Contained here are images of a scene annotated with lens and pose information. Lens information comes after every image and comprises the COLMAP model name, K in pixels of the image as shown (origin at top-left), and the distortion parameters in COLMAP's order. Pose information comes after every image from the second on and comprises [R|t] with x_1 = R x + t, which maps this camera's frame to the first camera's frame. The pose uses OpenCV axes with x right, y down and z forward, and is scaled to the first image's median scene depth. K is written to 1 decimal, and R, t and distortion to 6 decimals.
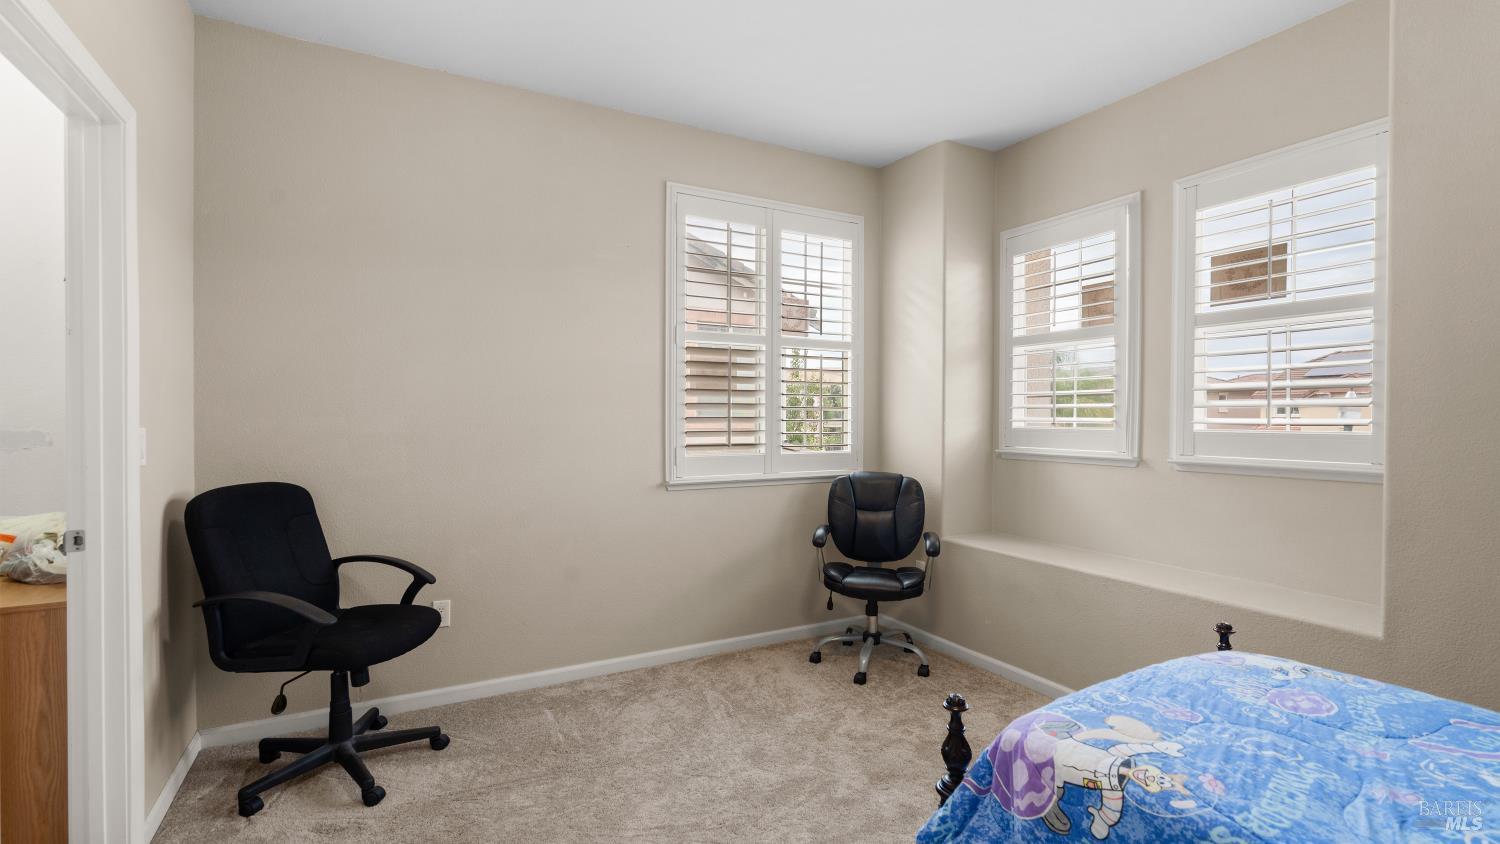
lens RADIAL K [[687.0, 0, 745.0], [0, 687.0, 412.1], [0, 0, 1]] dist [-0.004331, 0.004973]
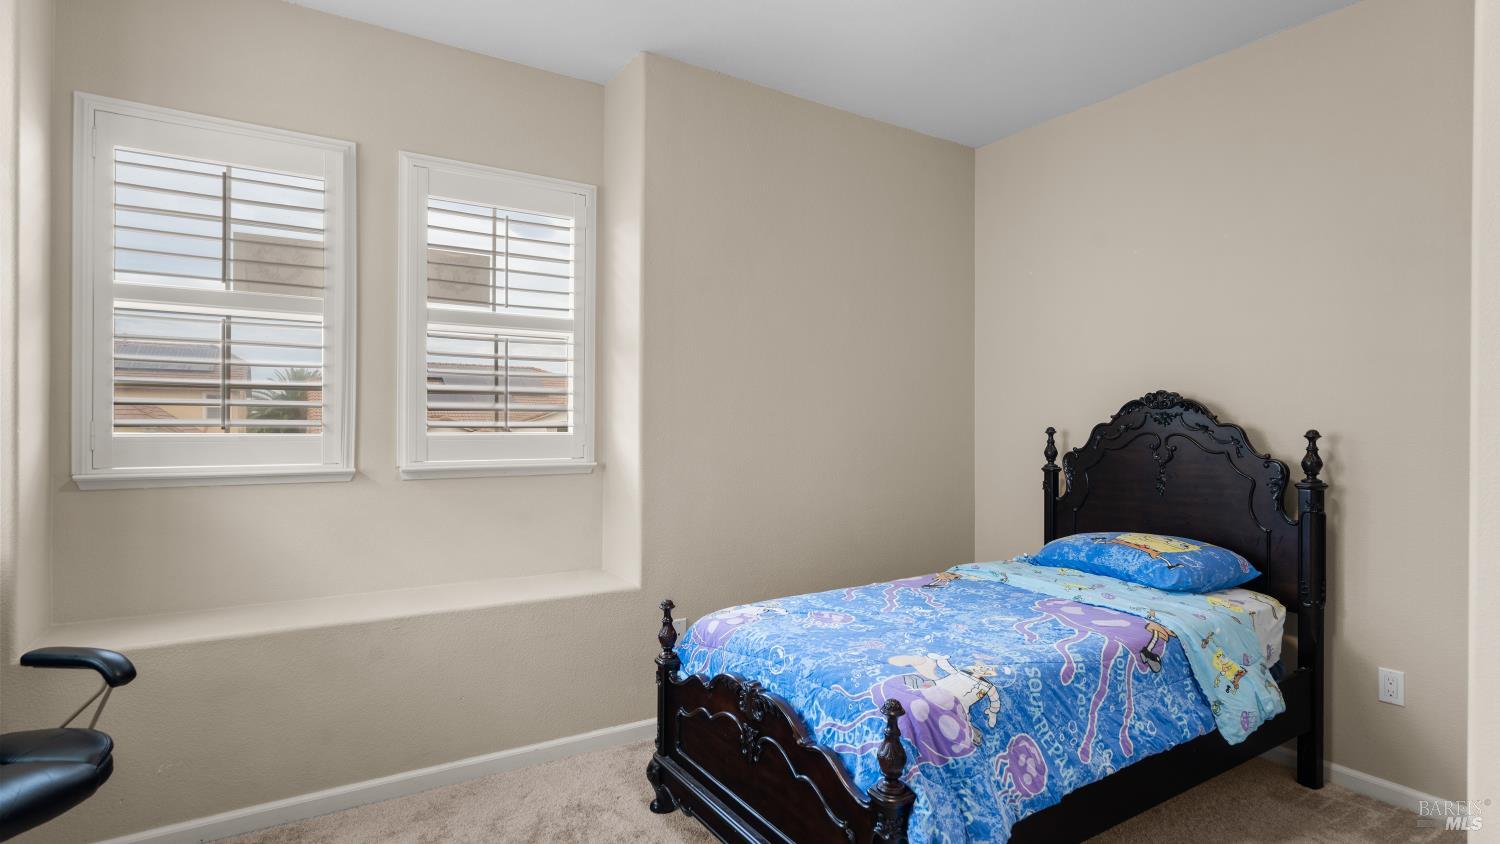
lens RADIAL K [[757.8, 0, 747.0], [0, 757.8, 418.9], [0, 0, 1]] dist [-0.001750, 0.000086]
pose [[-0.085699, 0.007317, 0.996294, -0.788488], [-0.013099, 0.999878, -0.008470, 0.017340], [-0.996235, -0.013776, -0.085593, 1.339180]]
